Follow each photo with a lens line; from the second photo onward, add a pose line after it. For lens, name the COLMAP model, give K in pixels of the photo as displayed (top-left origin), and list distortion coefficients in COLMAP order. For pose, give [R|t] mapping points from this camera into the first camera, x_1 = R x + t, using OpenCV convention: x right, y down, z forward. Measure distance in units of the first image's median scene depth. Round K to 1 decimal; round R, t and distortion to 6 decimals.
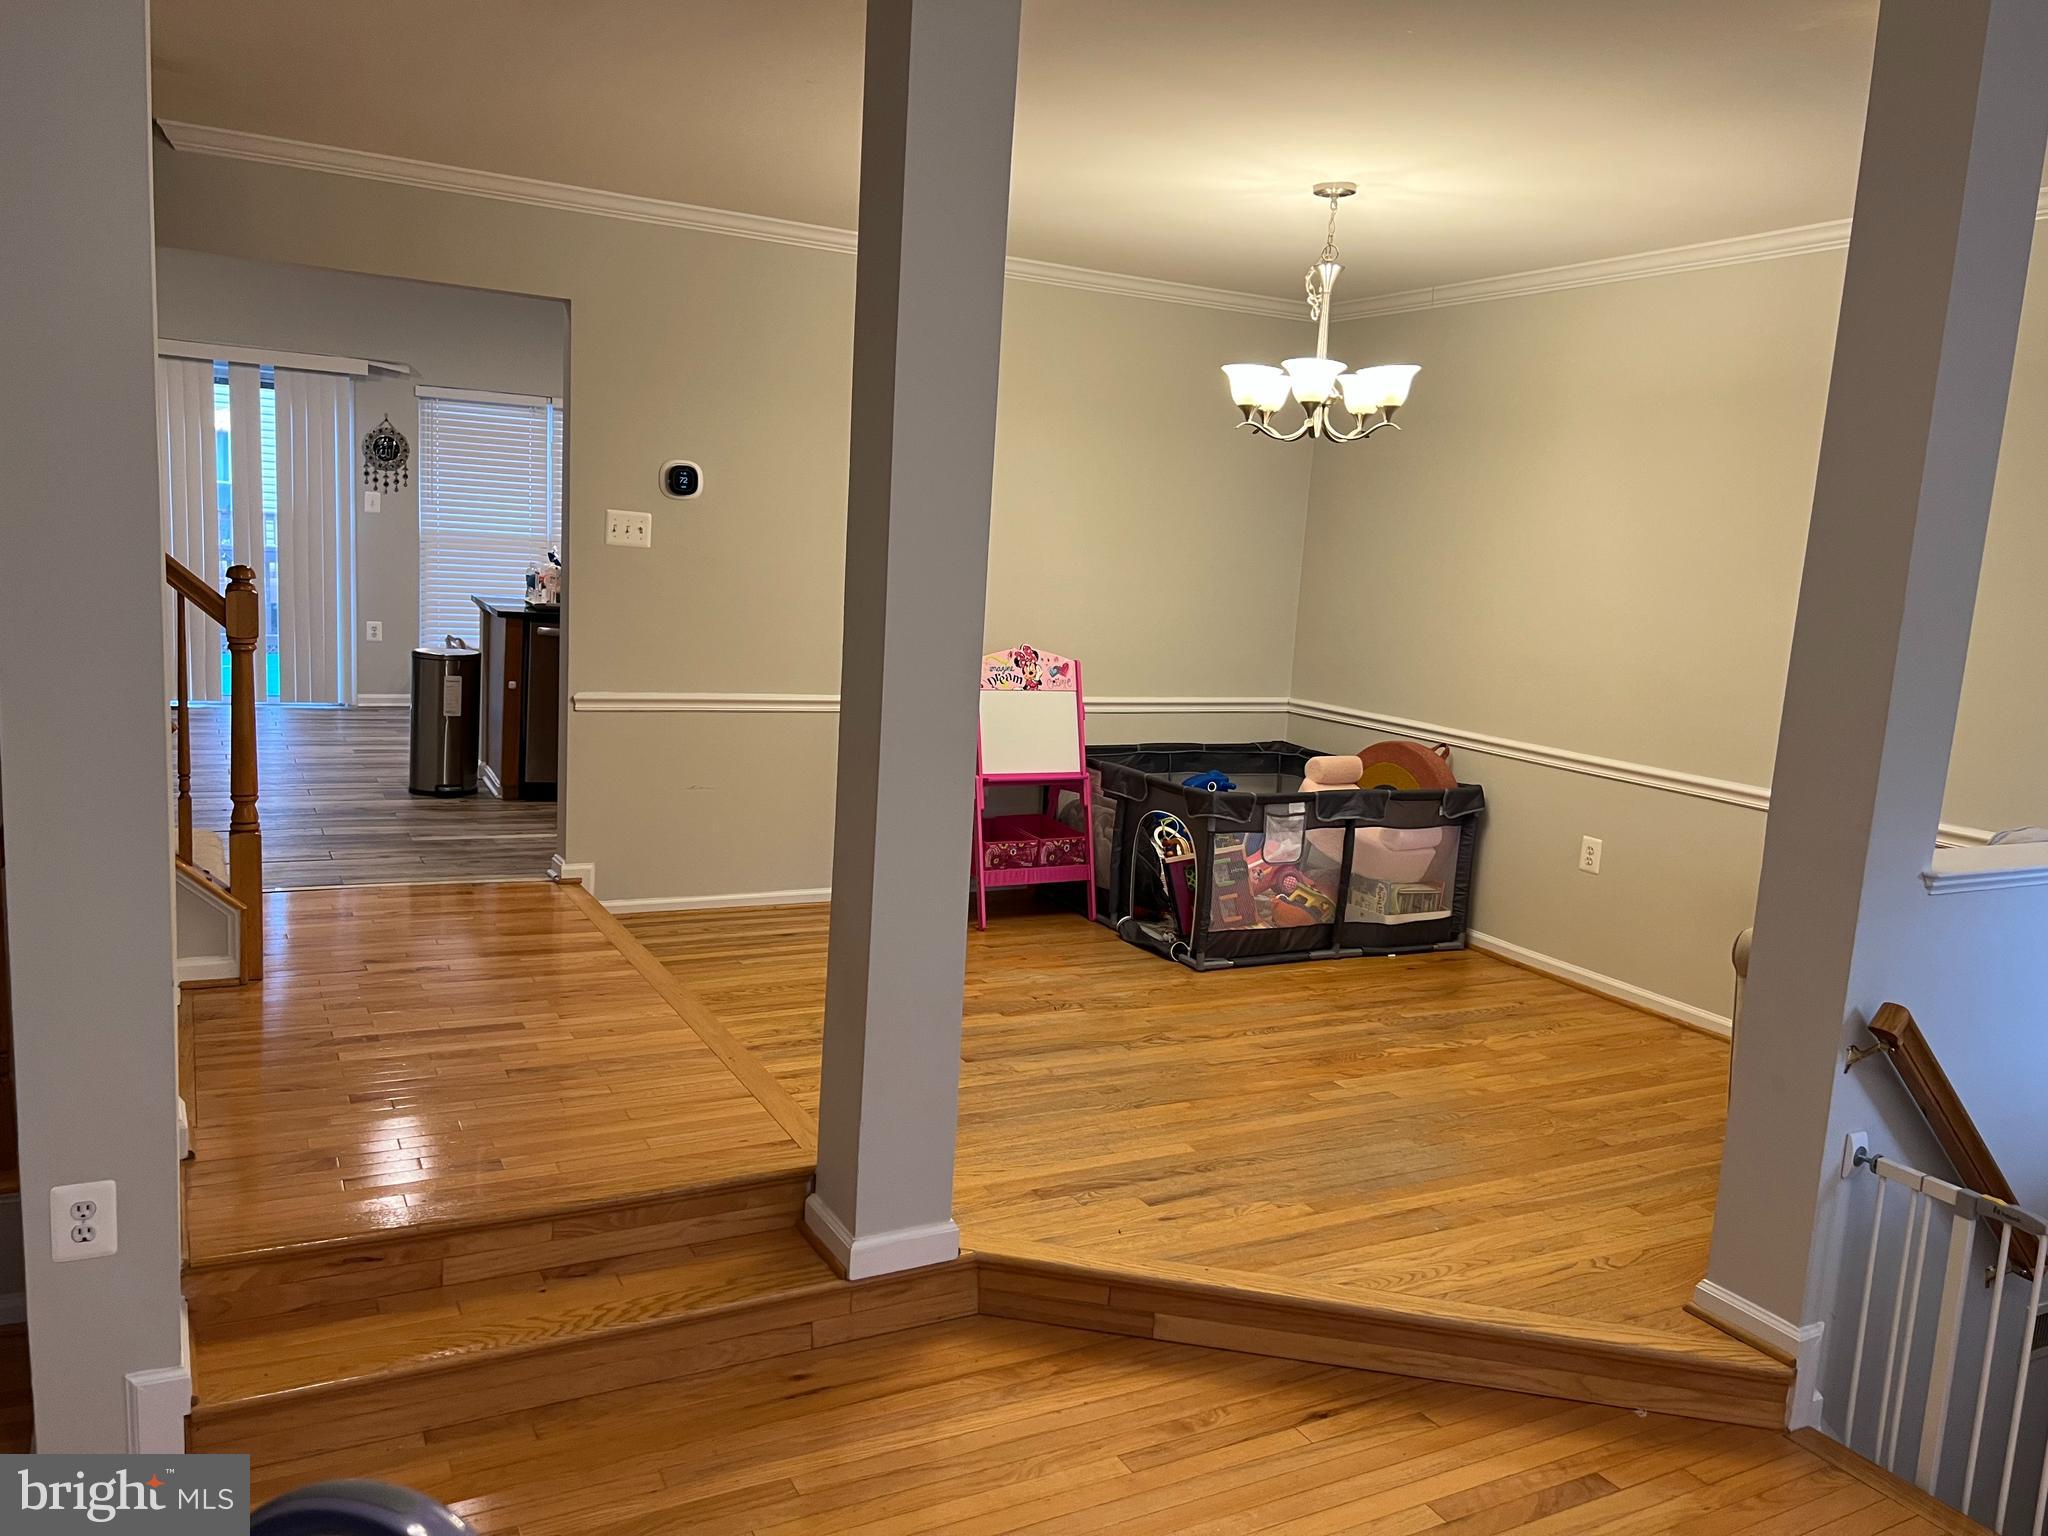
lens RADIAL K [[1532.7, 0, 1028.6], [0, 1532.7, 778.3], [0, 0, 1]] dist [0.075359, -0.088275]
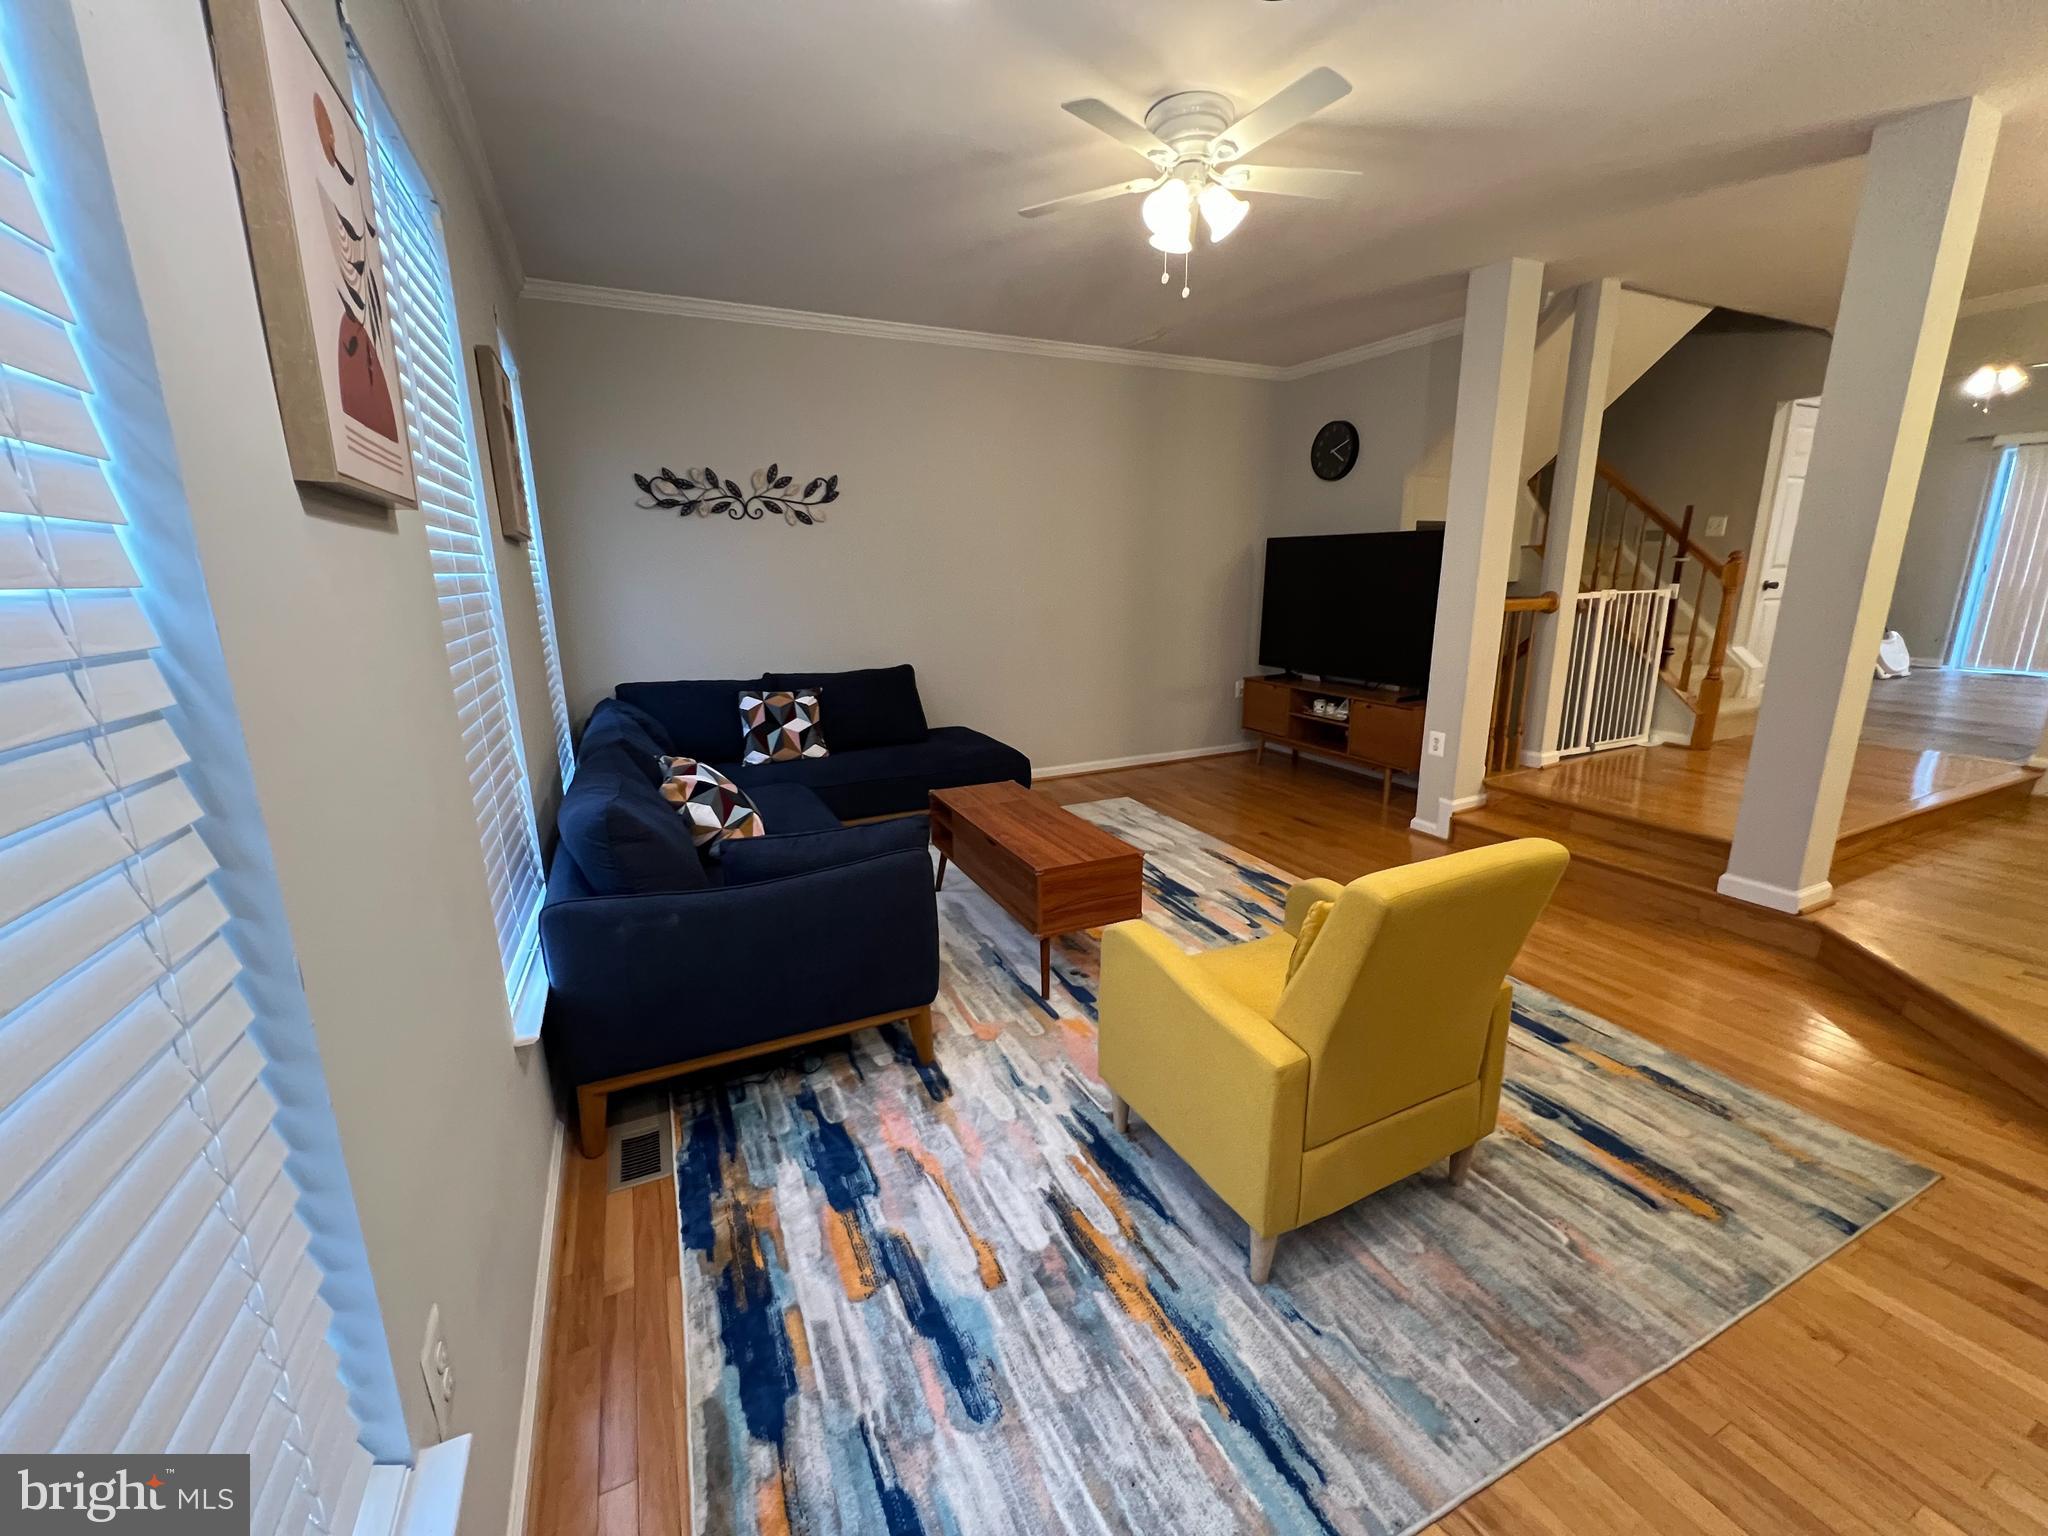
lens RADIAL K [[821.0, 0, 1021.1], [0, 821.0, 759.8], [0, 0, 1]] dist [-0.002671, 0.001127]
pose [[-0.050164, 0.169001, -0.984338, 0.614016], [-0.145335, 0.973853, 0.174607, 0.076914], [0.988110, 0.151818, -0.024291, 0.100265]]
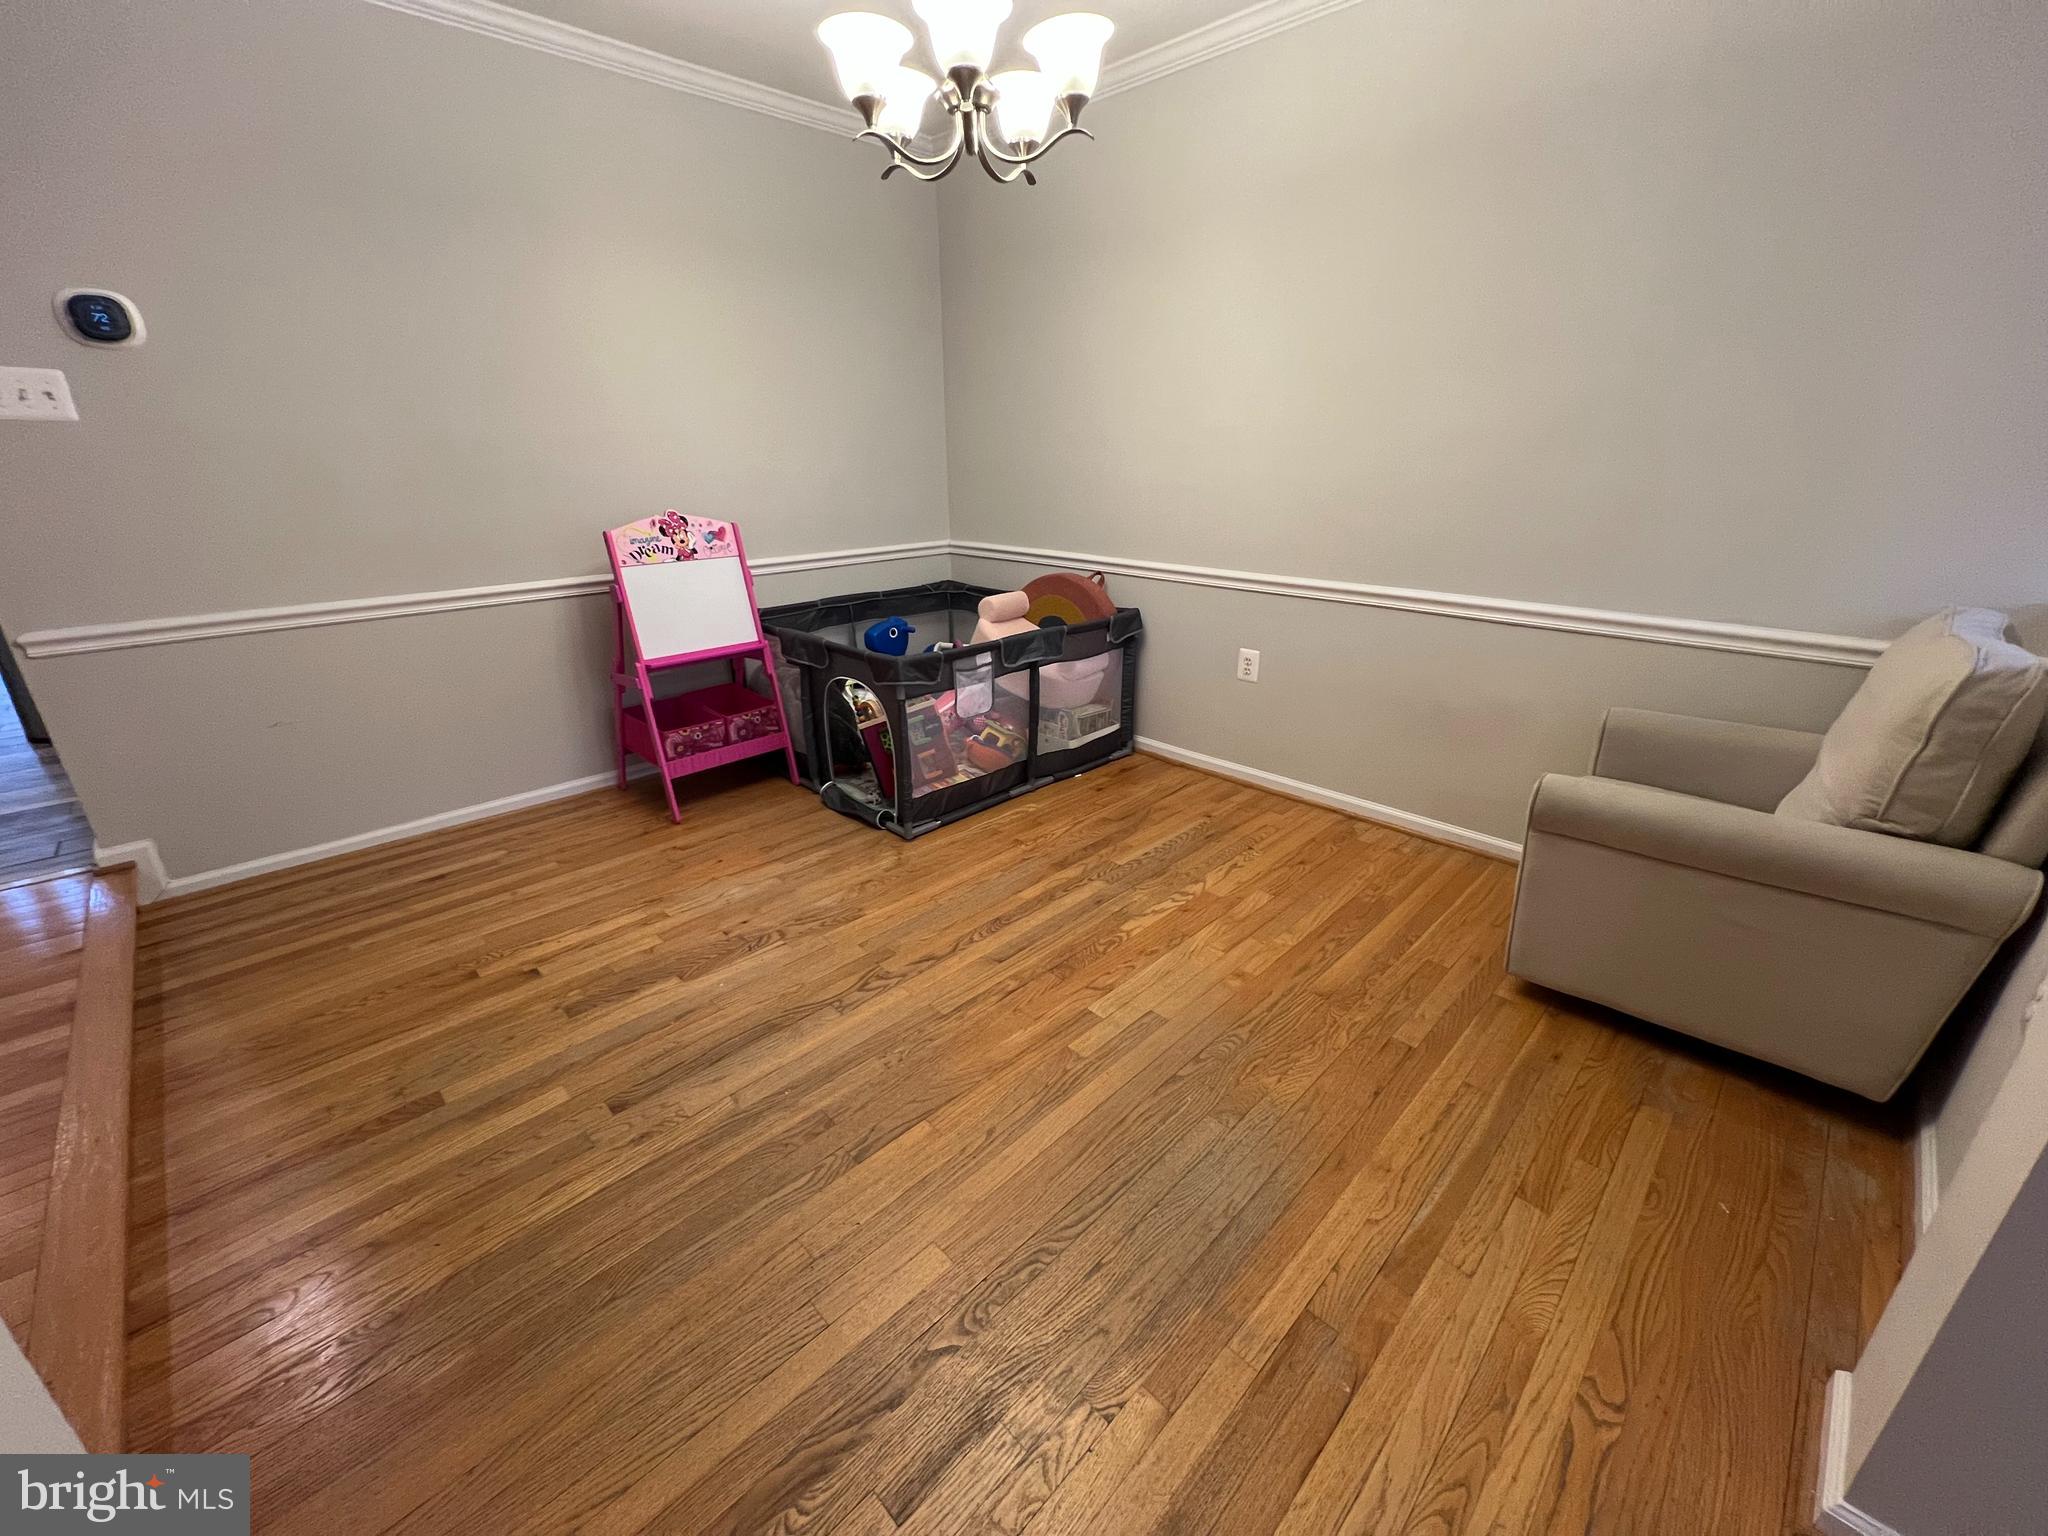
lens RADIAL K [[820.9, 0, 1019.9], [0, 820.9, 765.8], [0, 0, 1]] dist [-0.003682, 0.000619]
pose [[0.956805, -0.164686, 0.239590, 0.073534], [0.108444, 0.966781, 0.231461, -0.040099], [-0.269750, -0.195481, 0.942880, 0.592160]]
